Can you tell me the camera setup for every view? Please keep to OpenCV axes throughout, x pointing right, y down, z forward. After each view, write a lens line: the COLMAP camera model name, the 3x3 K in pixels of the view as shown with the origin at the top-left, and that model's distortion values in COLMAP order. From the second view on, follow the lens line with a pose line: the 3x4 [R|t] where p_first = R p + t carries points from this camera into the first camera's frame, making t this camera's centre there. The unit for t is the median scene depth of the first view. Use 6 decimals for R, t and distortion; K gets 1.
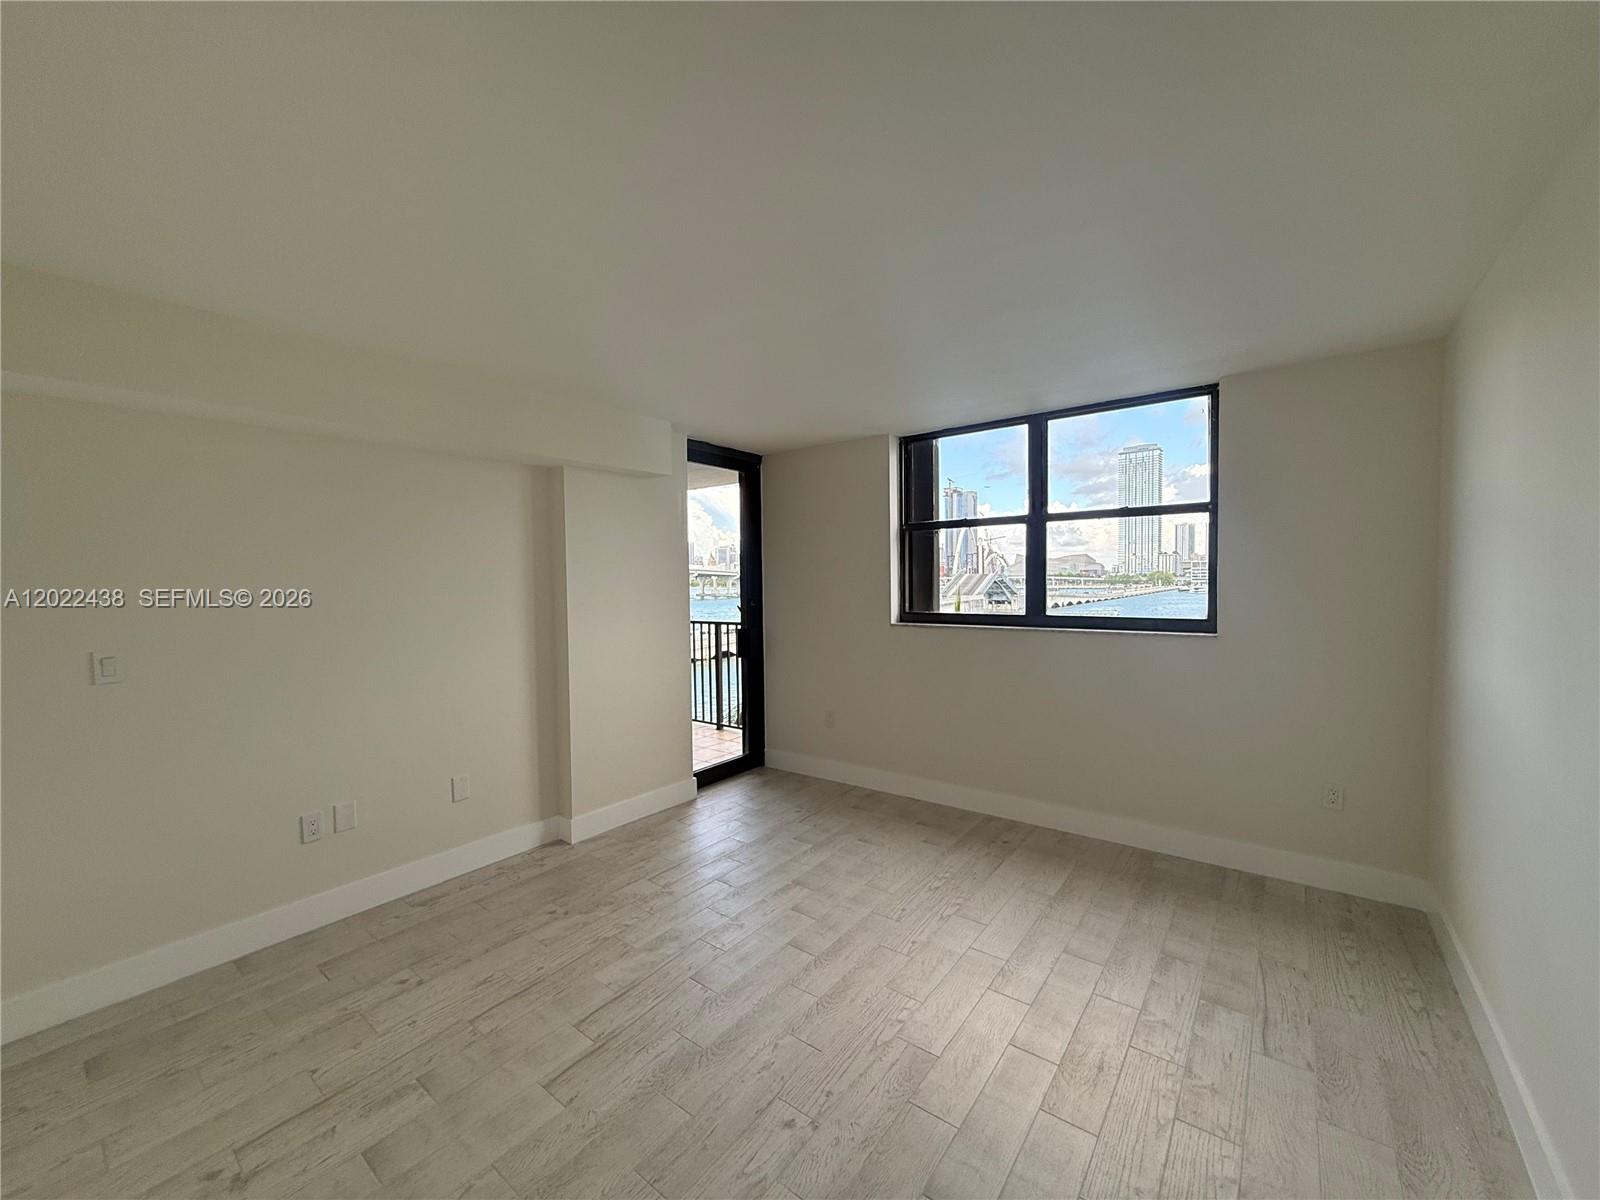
lens RADIAL K [[639.2, 0, 795.3], [0, 639.2, 600.6], [0, 0, 1]] dist [-0.000237, 0.000137]
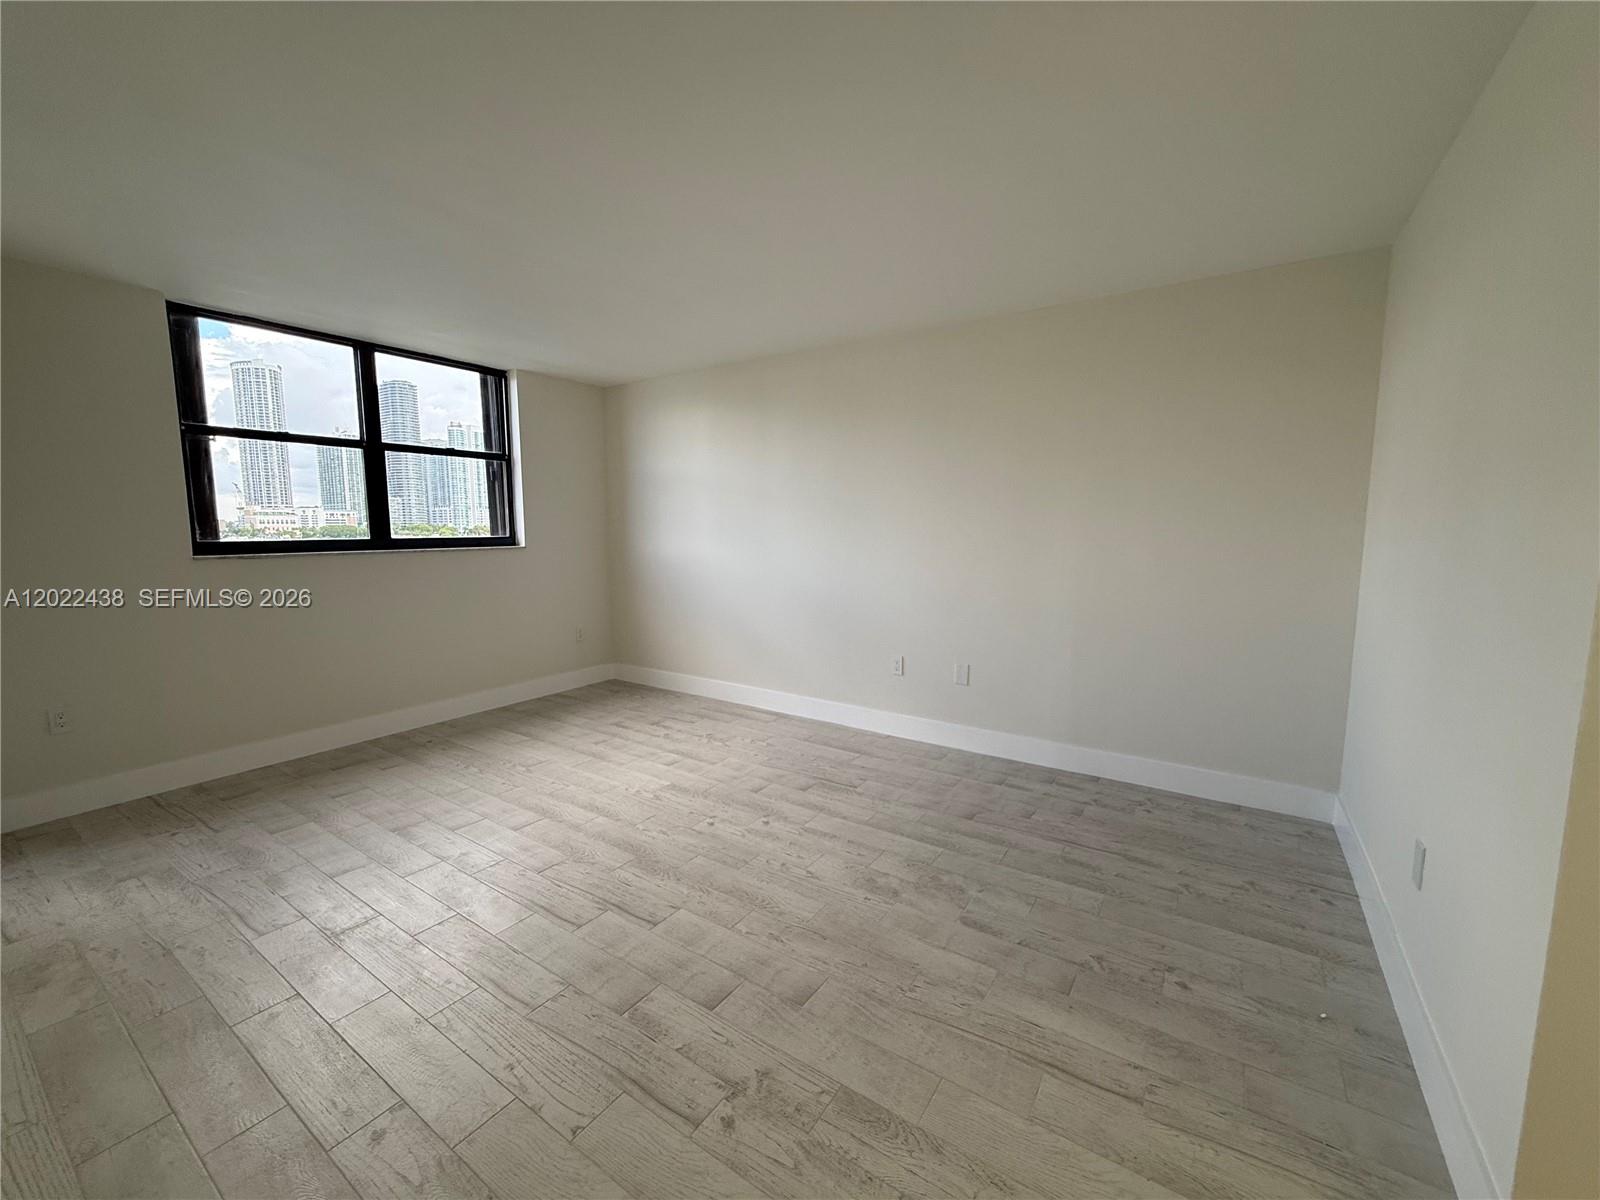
lens RADIAL K [[639.2, 0, 795.3], [0, 639.2, 600.6], [0, 0, 1]] dist [-0.000237, 0.000137]
pose [[-0.064758, -0.106521, 0.992199, -0.877287], [0.037788, 0.993312, 0.109107, 0.042056], [-0.997185, 0.044558, -0.060299, 0.471968]]
